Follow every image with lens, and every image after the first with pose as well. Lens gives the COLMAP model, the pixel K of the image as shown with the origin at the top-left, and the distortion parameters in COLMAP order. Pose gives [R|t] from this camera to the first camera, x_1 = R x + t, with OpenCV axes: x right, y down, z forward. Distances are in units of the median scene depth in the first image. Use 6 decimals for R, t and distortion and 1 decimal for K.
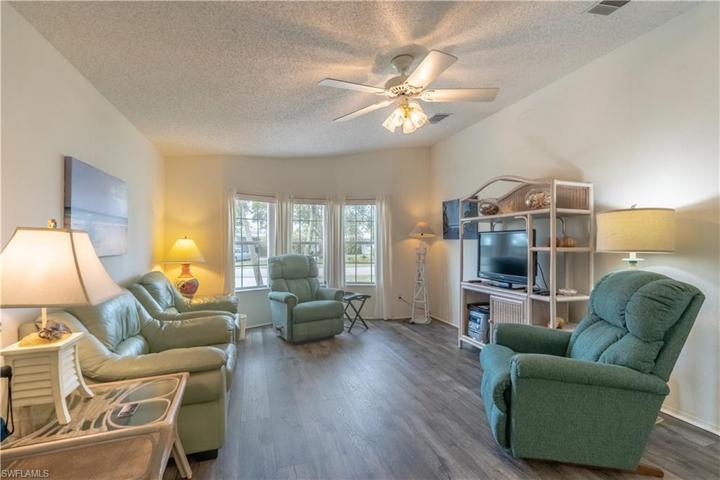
lens RADIAL K [[328.1, 0, 362.2], [0, 328.1, 240.3], [0, 0, 1]] dist [-0.002618, 0.000765]
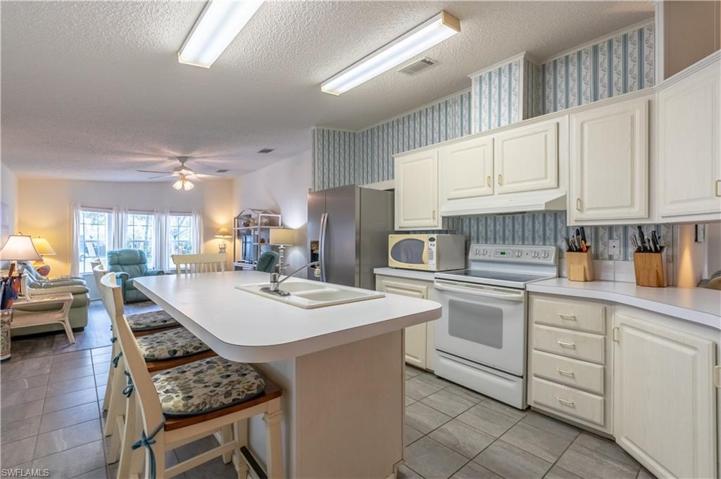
lens RADIAL K [[328.6, 0, 354.8], [0, 328.6, 239.4], [0, 0, 1]] dist [-0.002618, 0.000765]
pose [[0.928756, 0.003307, 0.370676, 0.207021], [-0.003563, 0.999994, 0.000006, -0.003880], [-0.370674, -0.001326, 0.928762, -0.805969]]
